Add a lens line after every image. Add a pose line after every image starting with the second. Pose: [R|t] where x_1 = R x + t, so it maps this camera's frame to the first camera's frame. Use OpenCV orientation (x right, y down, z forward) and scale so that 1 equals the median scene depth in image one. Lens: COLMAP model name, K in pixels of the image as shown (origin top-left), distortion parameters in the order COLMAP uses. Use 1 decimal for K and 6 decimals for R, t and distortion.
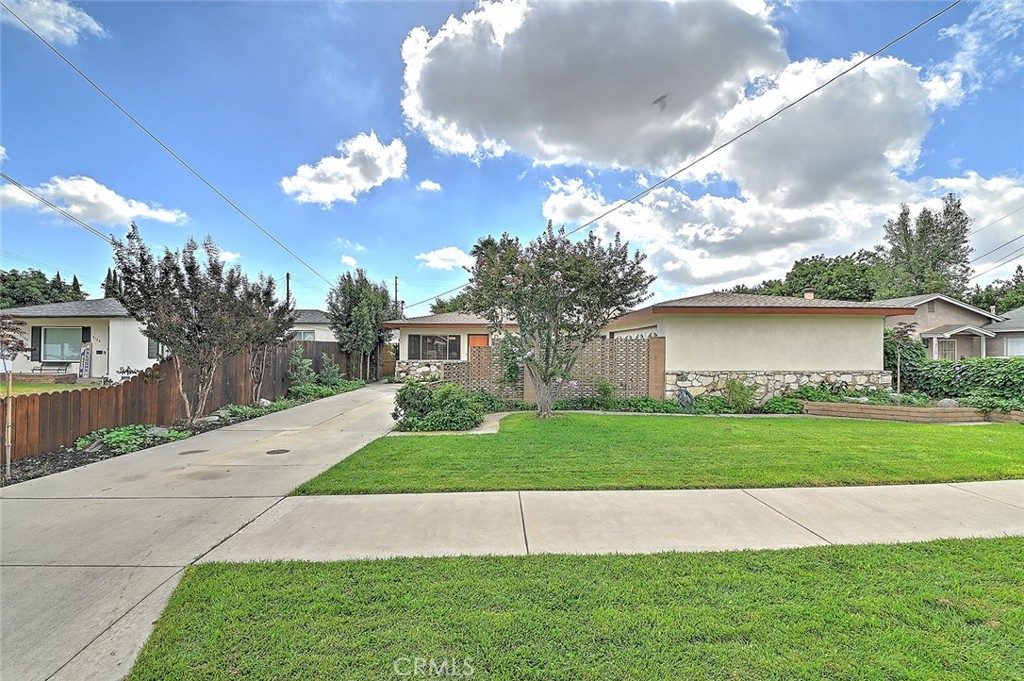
lens RADIAL K [[387.5, 0, 510.1], [0, 387.5, 344.4], [0, 0, 1]] dist [-0.010307, -0.003403]
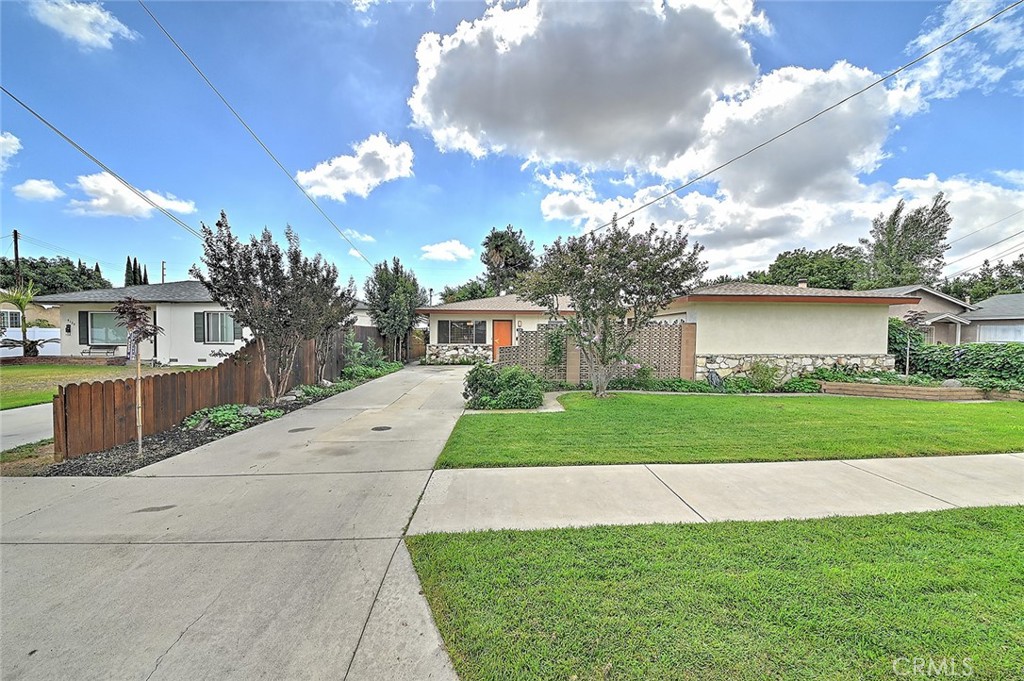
lens RADIAL K [[358.0, 0, 510.1], [0, 358.0, 333.9], [0, 0, 1]] dist [-0.010504, -0.003179]
pose [[0.999786, 0.002560, 0.020545, -0.140141], [-0.002783, 0.999938, 0.010822, 0.002062], [-0.020516, -0.010877, 0.999730, 0.004803]]
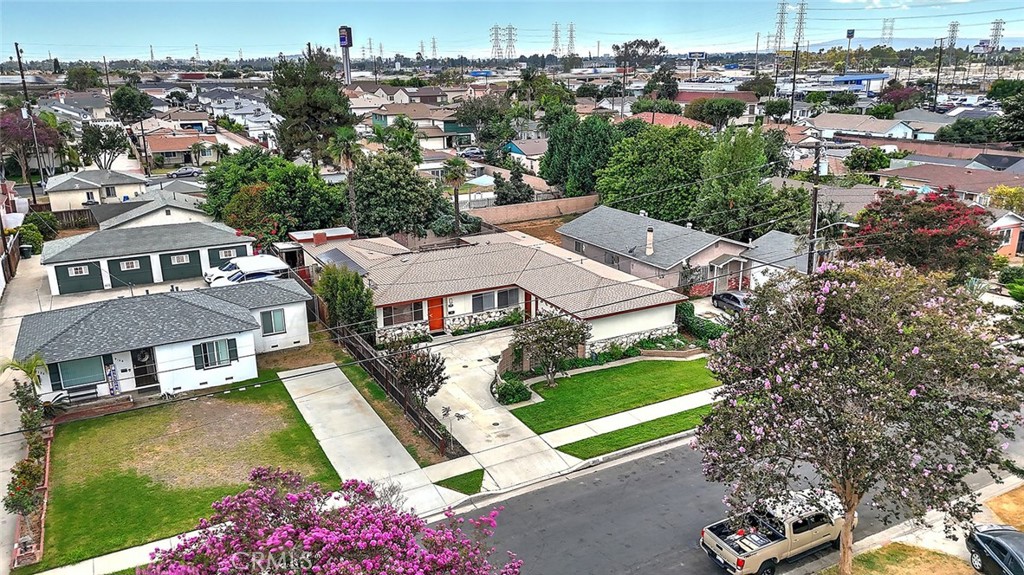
lens RADIAL K [[746.7, 0, 517.0], [0, 746.7, 291.2], [0, 0, 1]] dist [0.055901, -0.047878]
pose [[0.893954, -0.134180, 0.427599, -1.517621], [-0.000426, 0.953872, 0.300213, -1.340895], [-0.448158, -0.268559, 0.852661, -2.054719]]
